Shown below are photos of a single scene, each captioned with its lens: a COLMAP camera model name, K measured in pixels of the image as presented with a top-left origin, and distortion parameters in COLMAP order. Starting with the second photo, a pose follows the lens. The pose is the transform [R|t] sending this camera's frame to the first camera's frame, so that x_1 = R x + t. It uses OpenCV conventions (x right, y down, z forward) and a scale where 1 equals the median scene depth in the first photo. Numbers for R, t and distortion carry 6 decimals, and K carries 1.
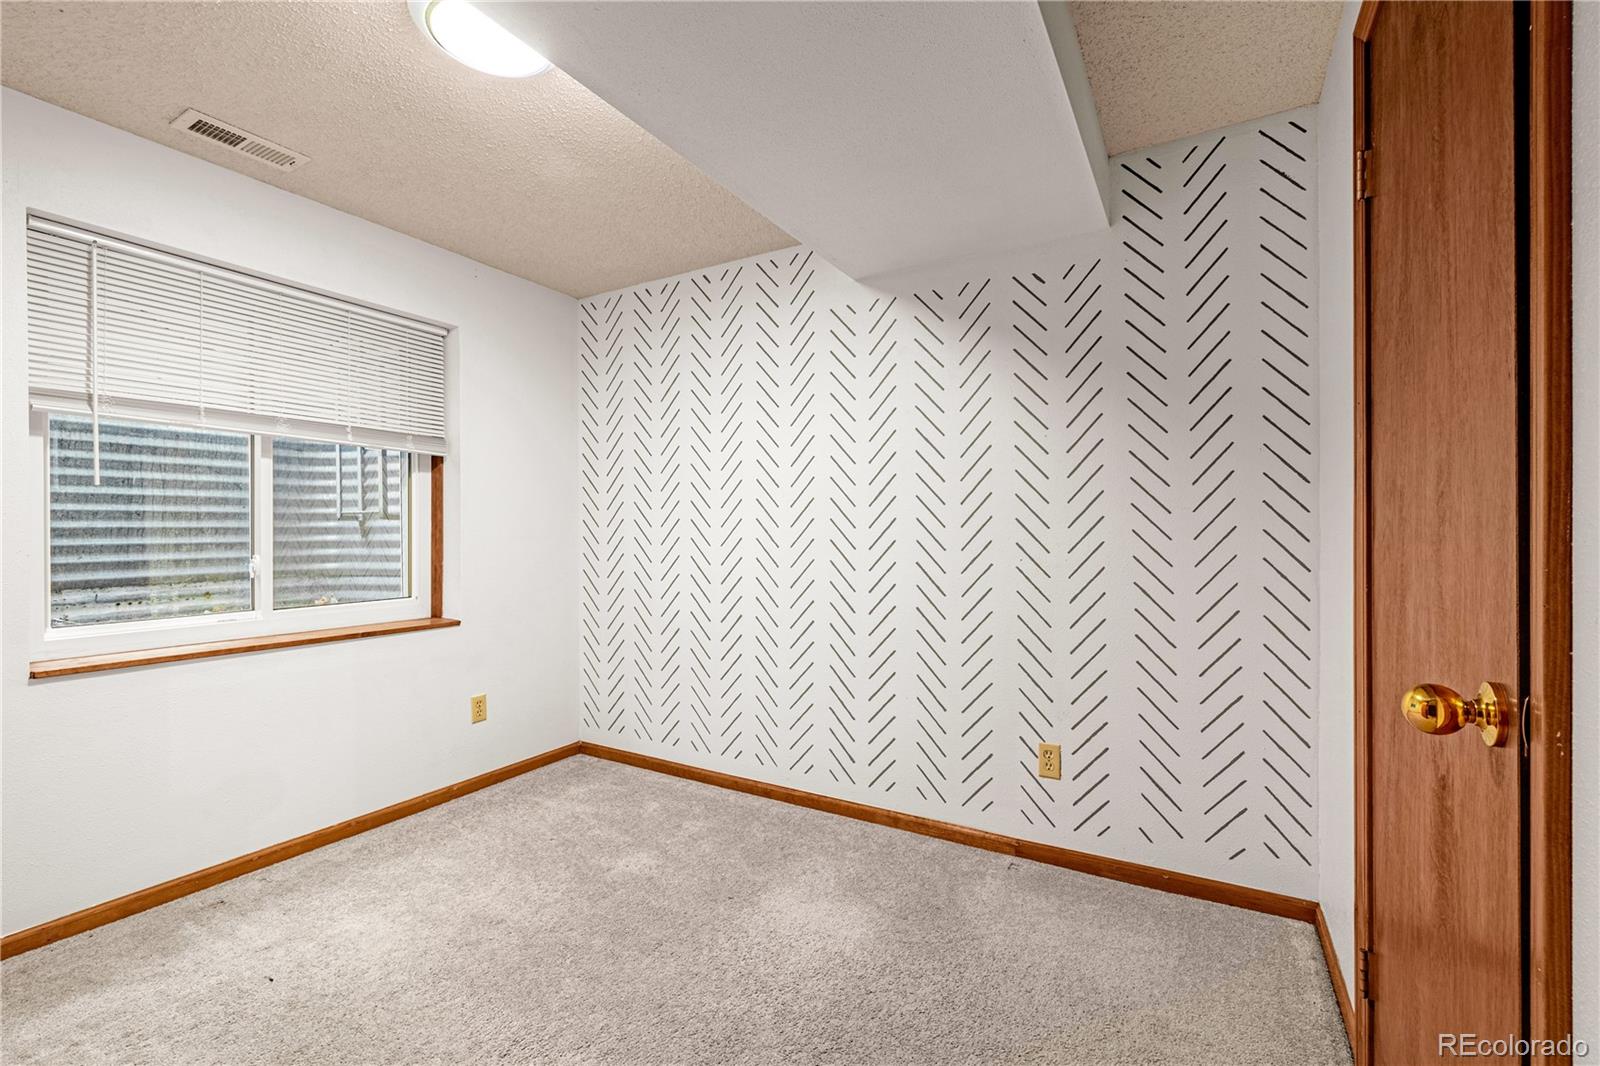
lens RADIAL K [[683.4, 0, 793.9], [0, 683.4, 536.9], [0, 0, 1]] dist [-0.001555, 0.000091]
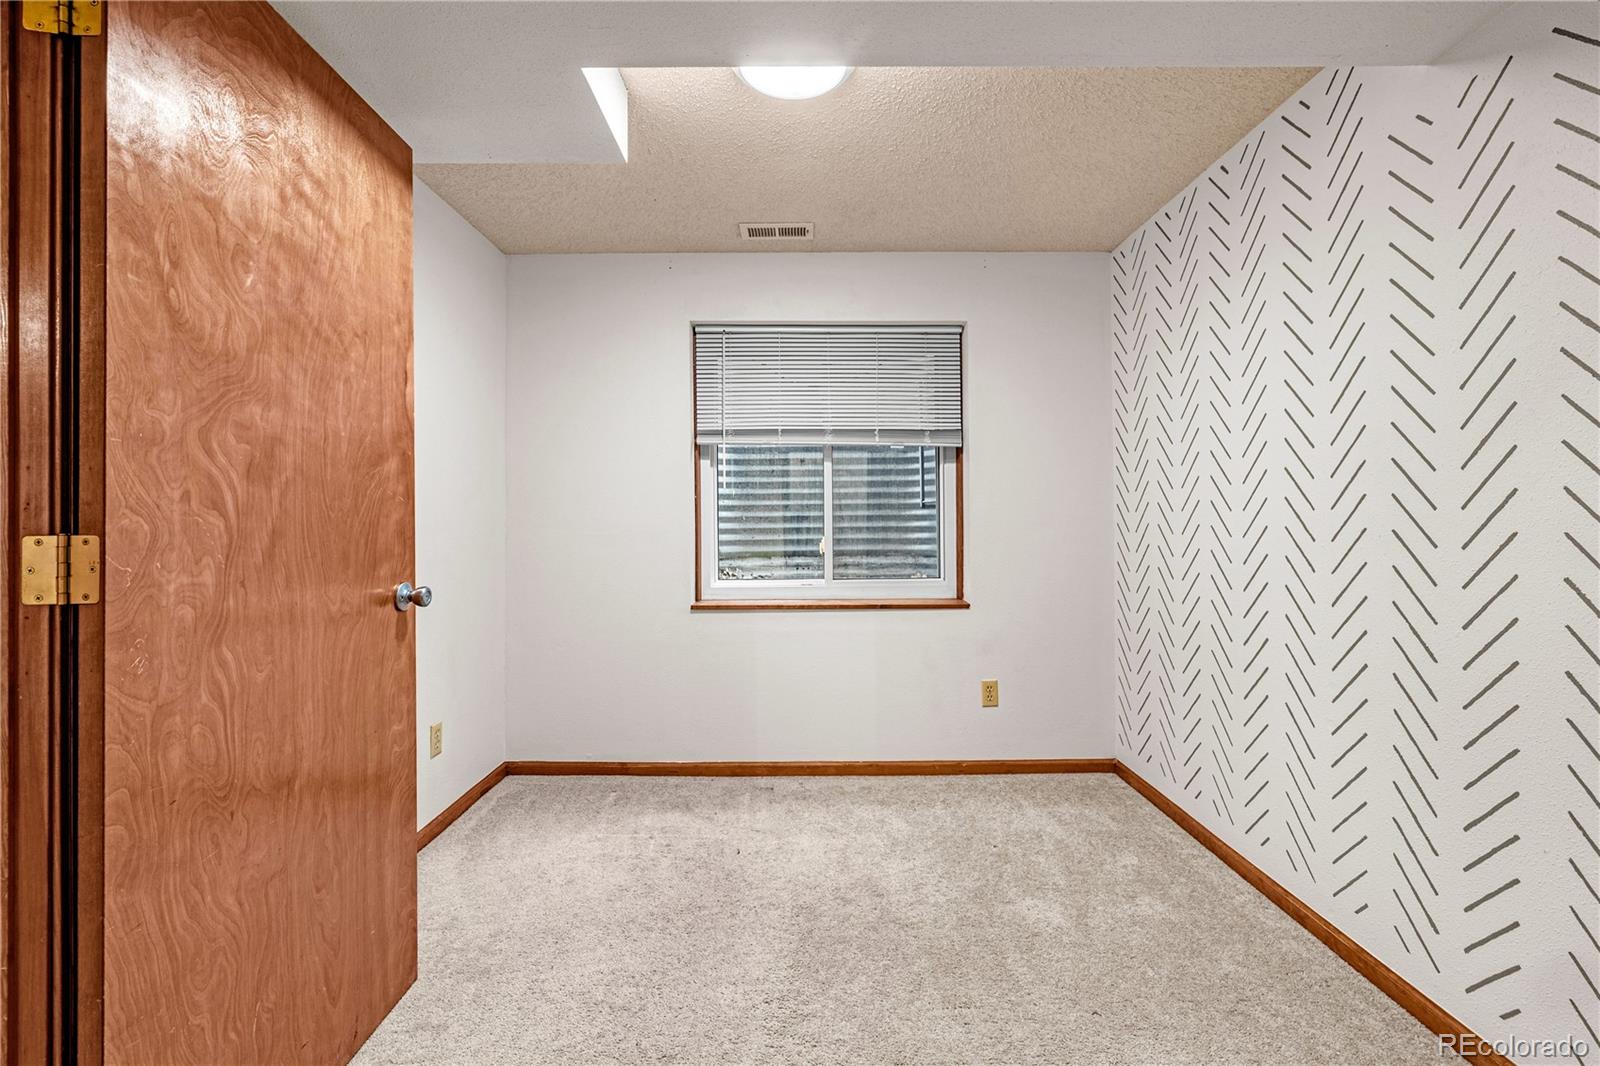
lens RADIAL K [[685.9, 0, 800.6], [0, 685.9, 517.7], [0, 0, 1]] dist [-0.001324, 0.000210]
pose [[0.514148, -0.003689, -0.857694, 0.279936], [-0.003310, 0.999975, -0.006285, -0.000860], [0.857695, 0.006070, 0.514123, 0.252801]]
